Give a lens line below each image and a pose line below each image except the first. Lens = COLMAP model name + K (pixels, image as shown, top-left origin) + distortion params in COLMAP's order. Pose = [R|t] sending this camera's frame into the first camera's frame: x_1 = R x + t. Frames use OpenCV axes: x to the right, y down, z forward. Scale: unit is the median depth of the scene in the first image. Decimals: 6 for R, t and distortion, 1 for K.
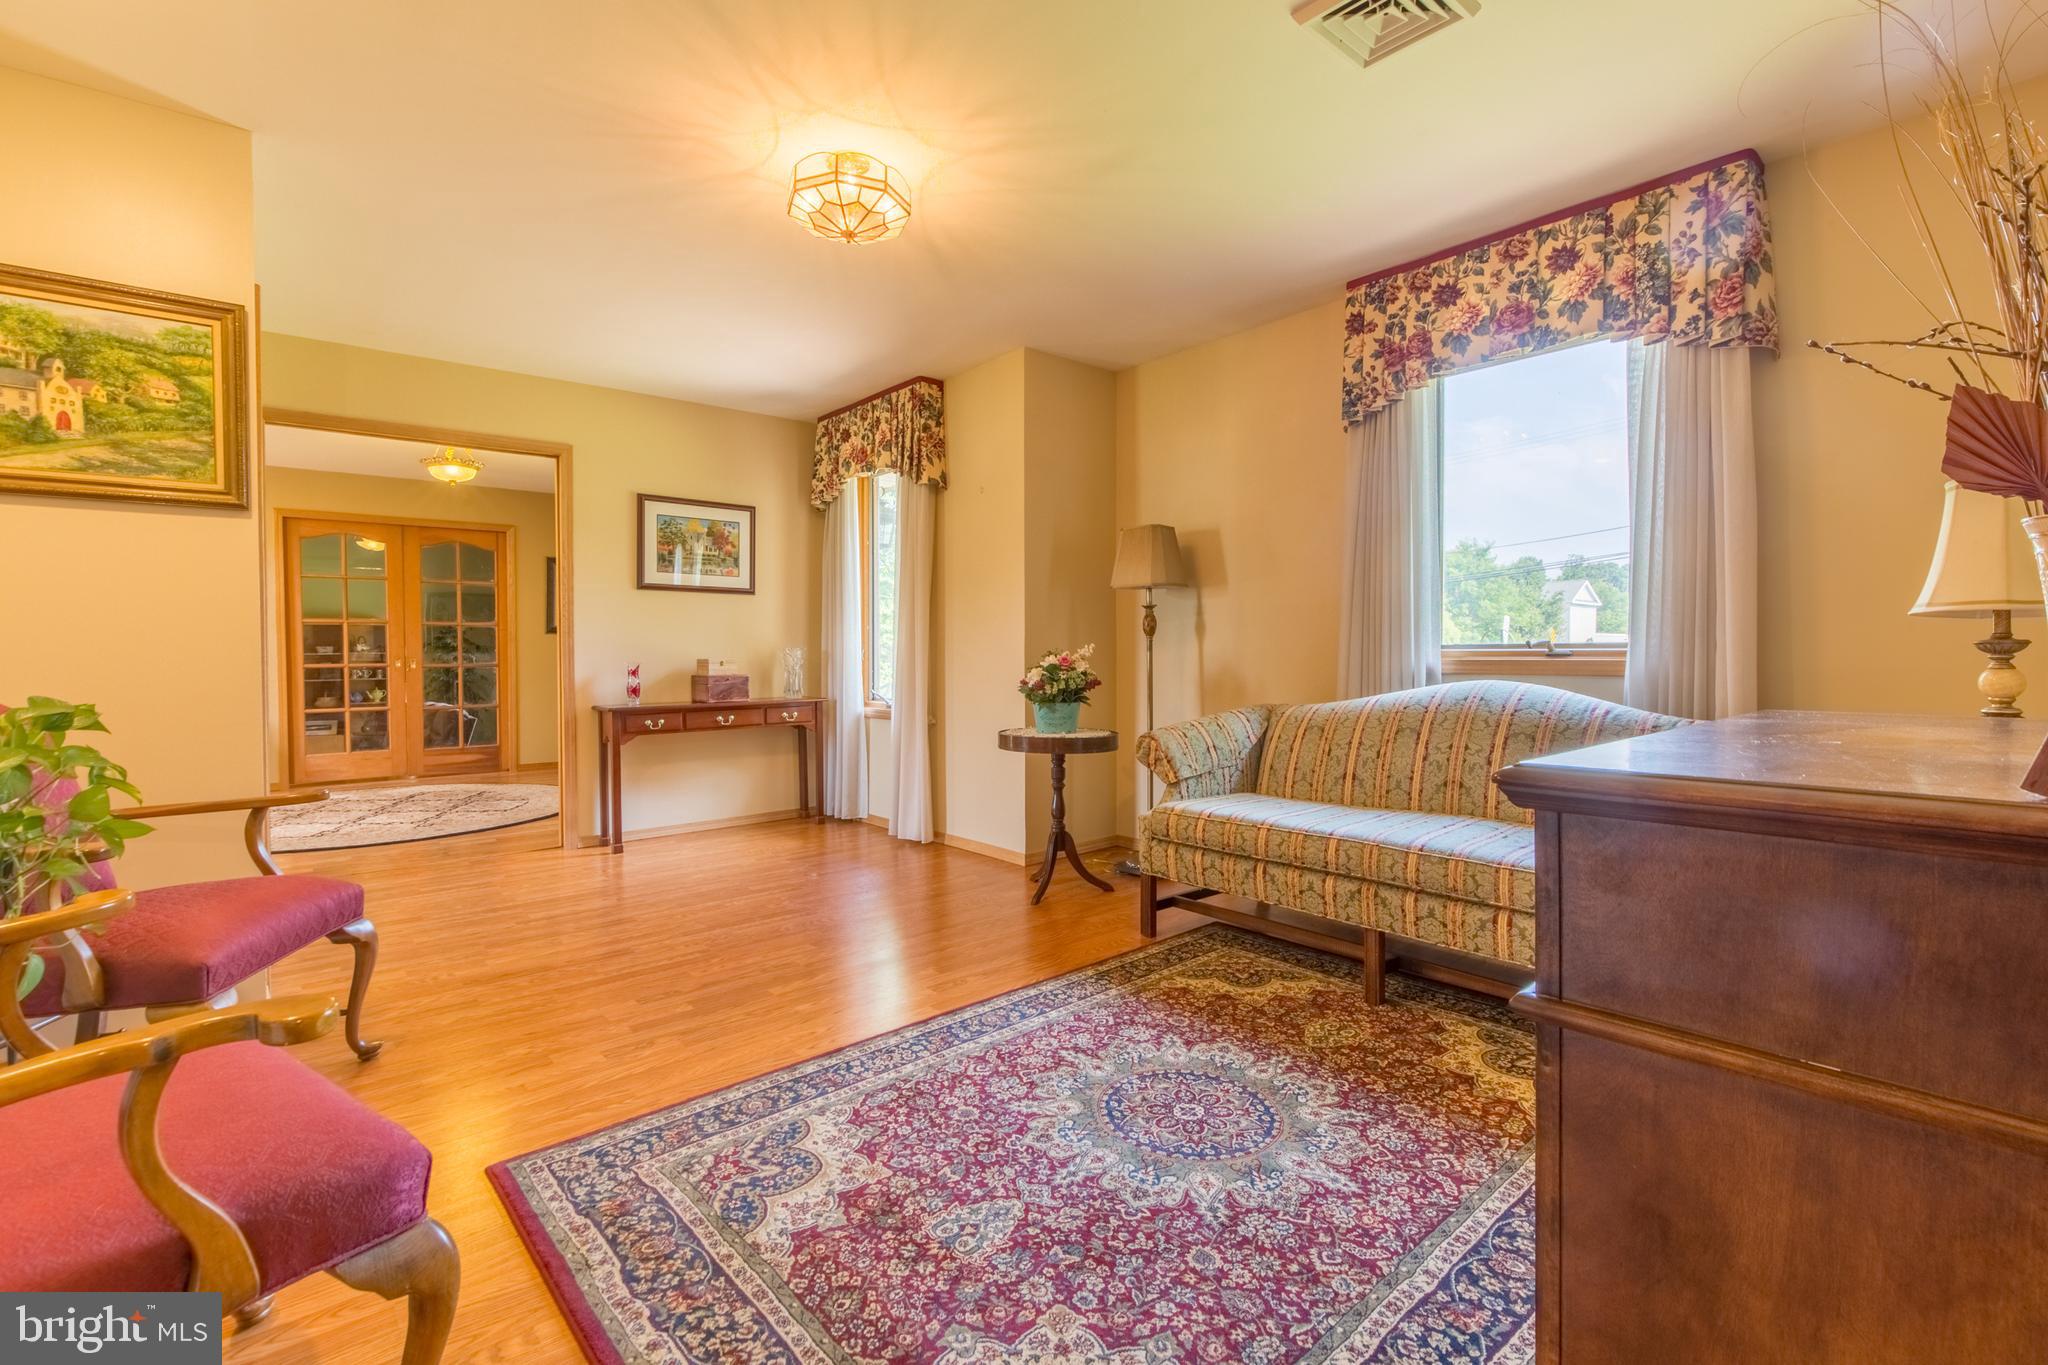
lens RADIAL K [[914.6, 0, 1017.5], [0, 914.6, 671.6], [0, 0, 1]] dist [-0.002596, -0.000147]
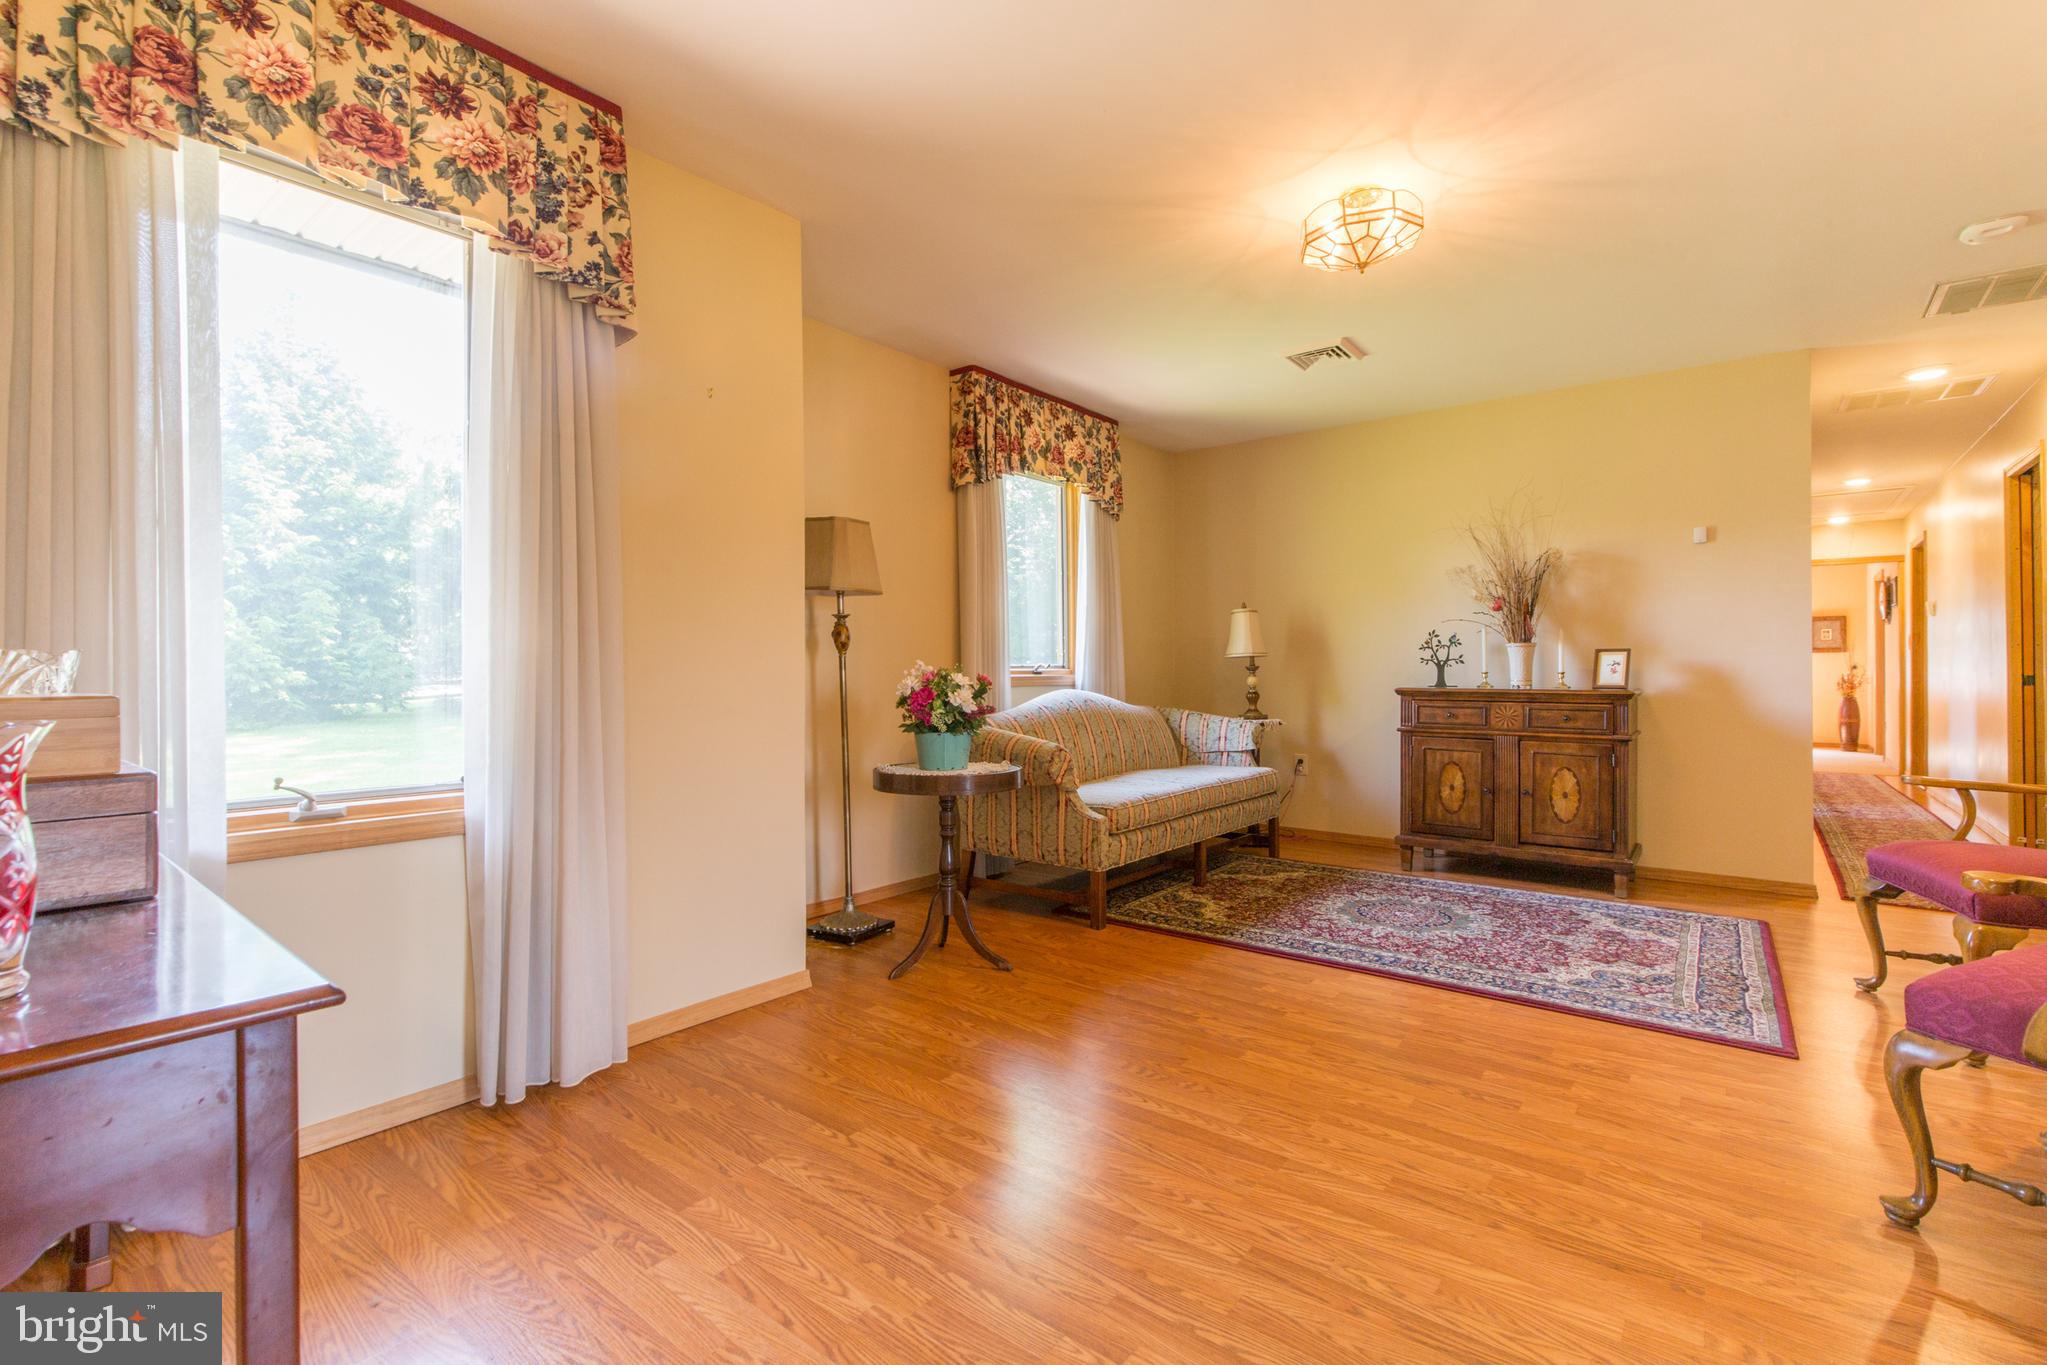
lens RADIAL K [[914.1, 0, 1026.9], [0, 914.1, 673.6], [0, 0, 1]] dist [-0.002596, -0.000147]
pose [[-0.196886, -0.000184, 0.980426, -1.252235], [0.024936, 0.999676, 0.005195, -0.034289], [-0.980109, 0.025471, -0.196817, 1.768039]]
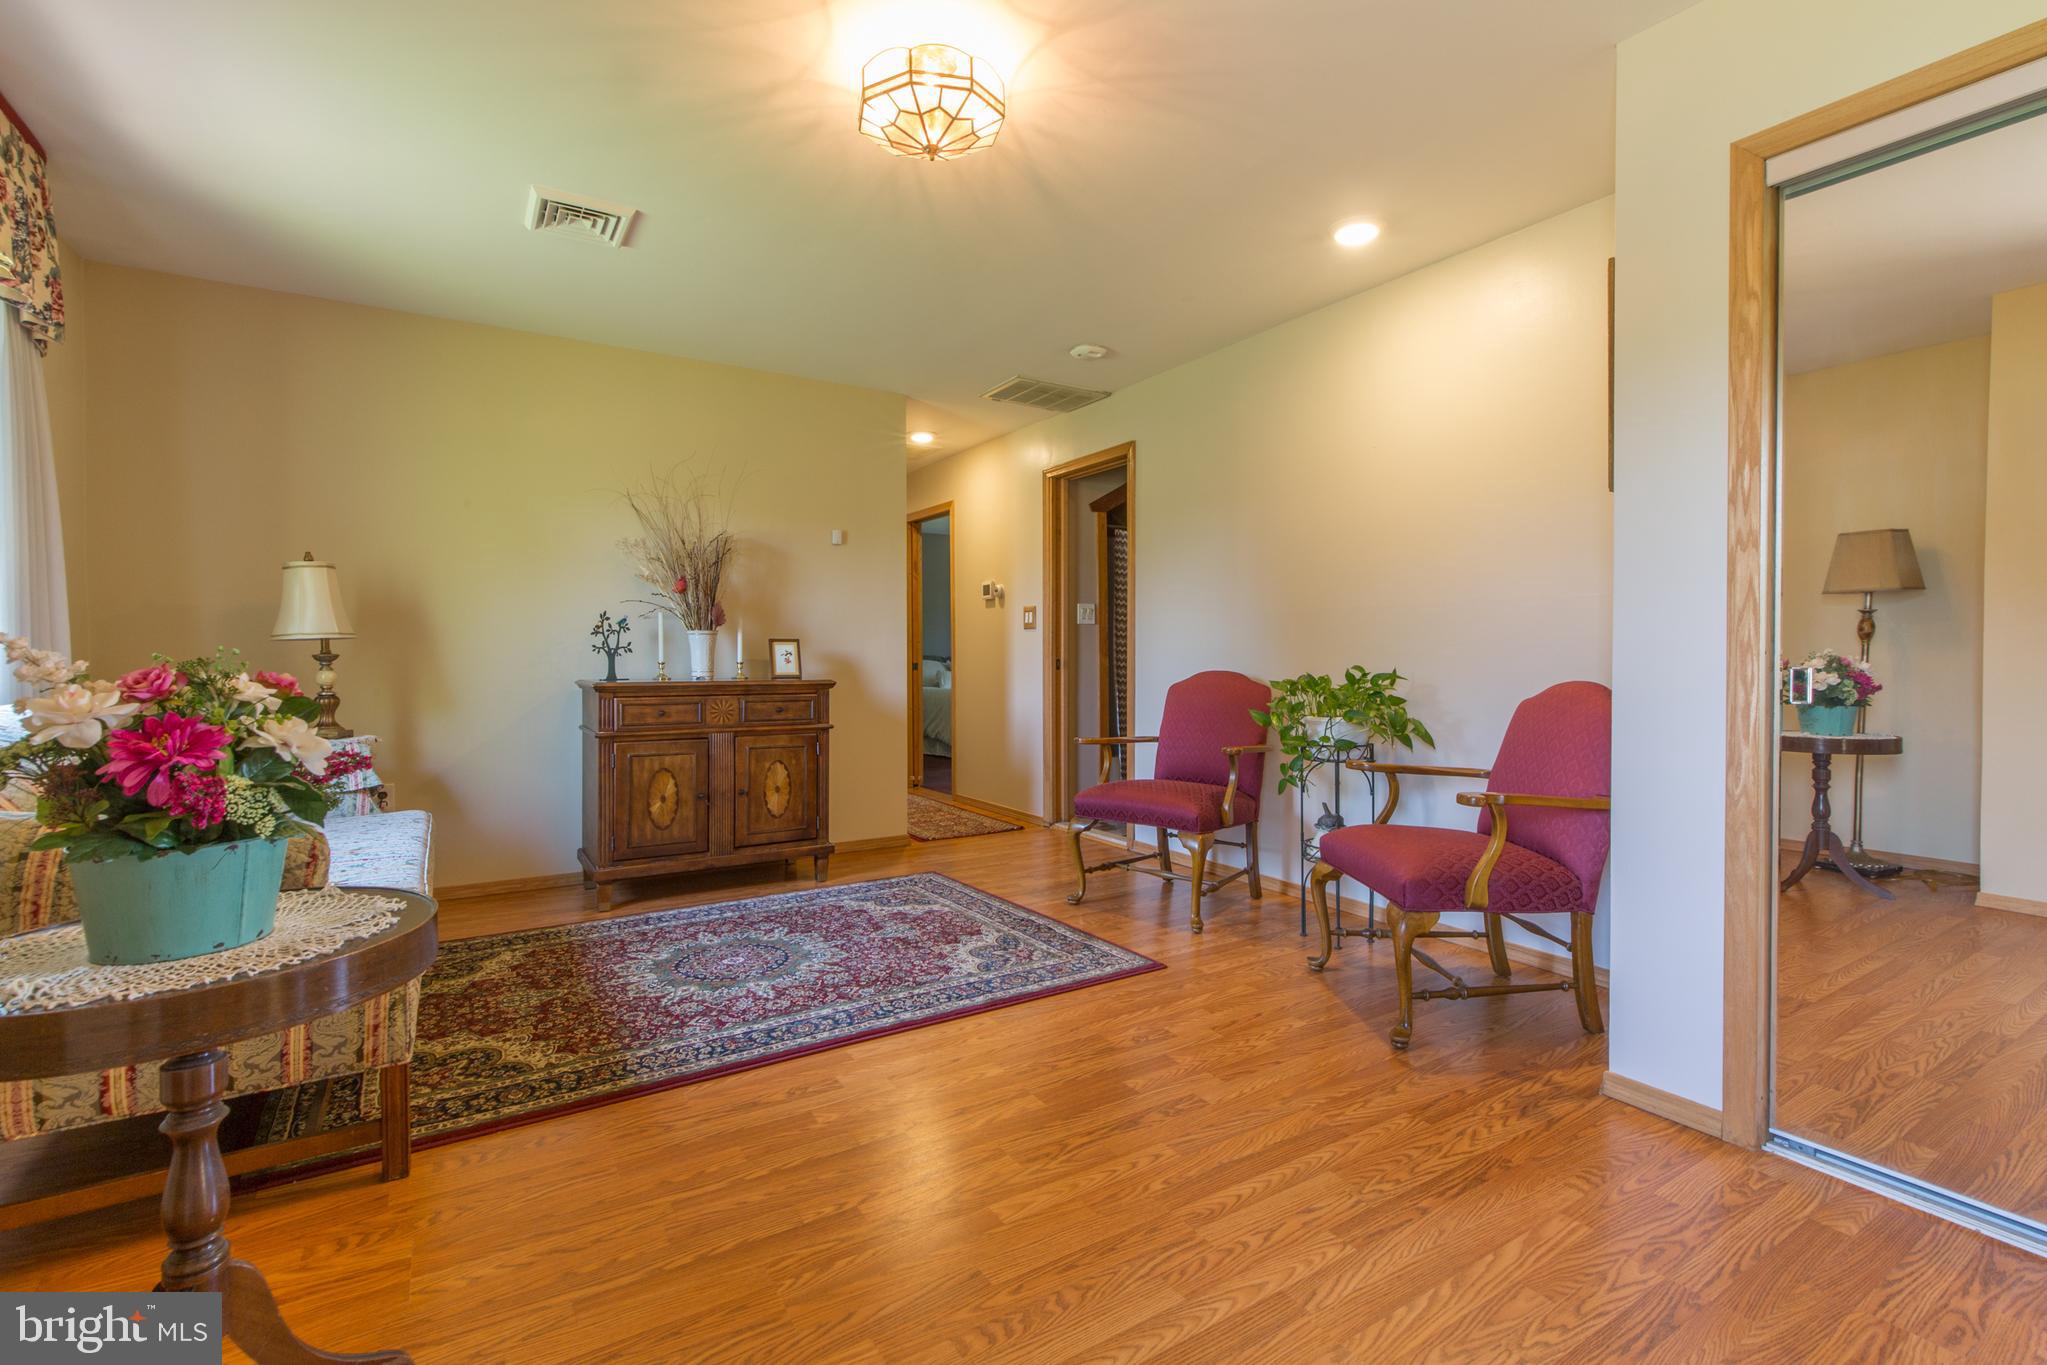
lens RADIAL K [[914.1, 0, 1015.3], [0, 914.1, 669.0], [0, 0, 1]] dist [-0.002596, -0.000147]
pose [[-0.989125, 0.003000, 0.147046, -0.420574], [0.008219, 0.999357, 0.034899, -0.045098], [-0.146847, 0.035728, -0.988514, 2.022719]]
